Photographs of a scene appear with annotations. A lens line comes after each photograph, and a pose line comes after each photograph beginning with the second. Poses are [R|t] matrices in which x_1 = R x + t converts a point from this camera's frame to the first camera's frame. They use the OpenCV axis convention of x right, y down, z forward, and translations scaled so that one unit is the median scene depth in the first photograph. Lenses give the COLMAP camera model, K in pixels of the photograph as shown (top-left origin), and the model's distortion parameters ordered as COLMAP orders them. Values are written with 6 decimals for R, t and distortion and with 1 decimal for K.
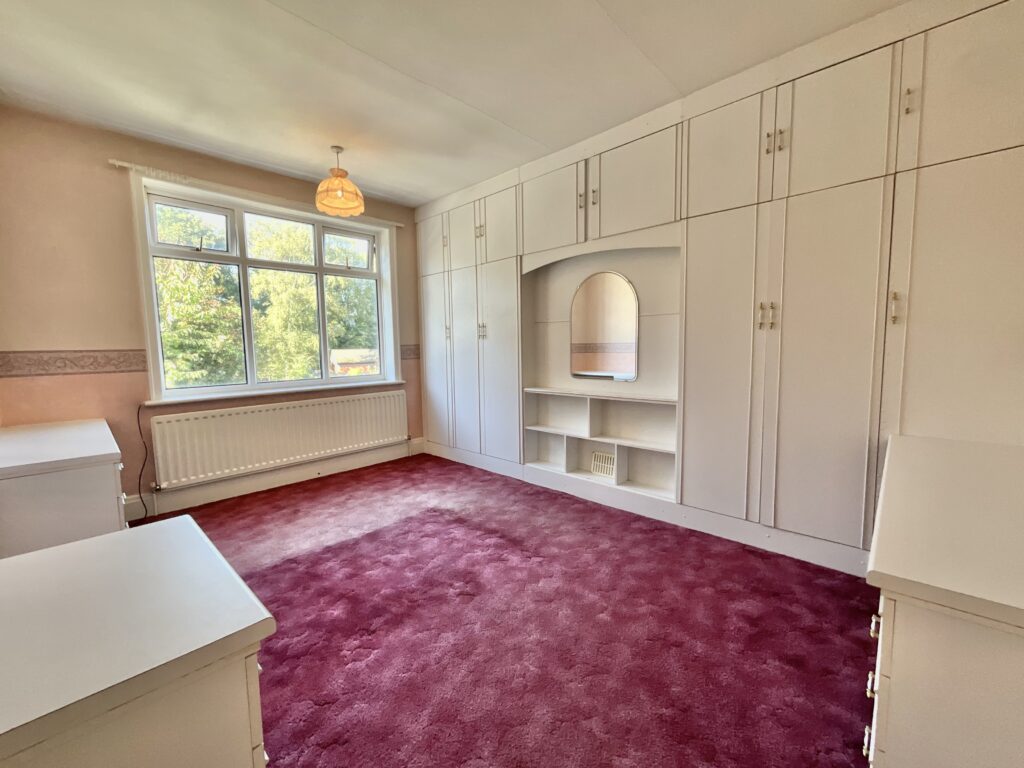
lens RADIAL K [[416.0, 0, 515.2], [0, 416.0, 383.6], [0, 0, 1]] dist [-0.004696, 0.002291]
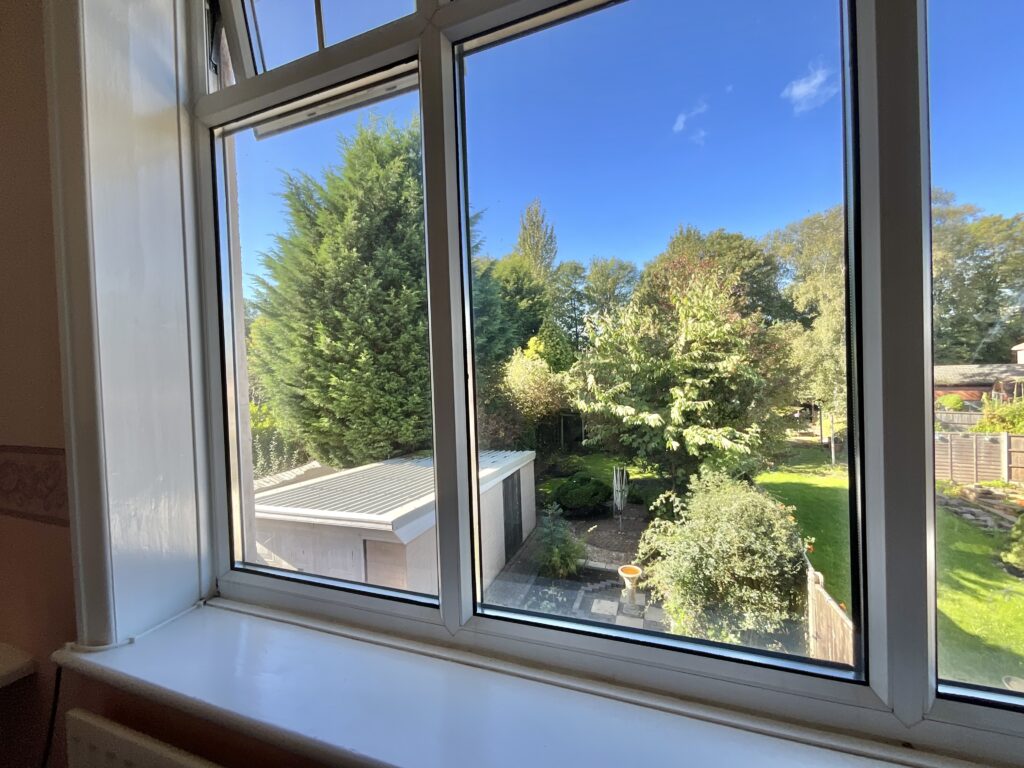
lens RADIAL K [[416.0, 0, 514.3], [0, 416.0, 384.3], [0, 0, 1]] dist [-0.004696, 0.002291]
pose [[0.388800, 0.017359, -0.921159, -0.137344], [-0.053988, 0.998534, -0.003971, -0.035815], [0.919739, 0.051276, 0.389167, 0.301939]]
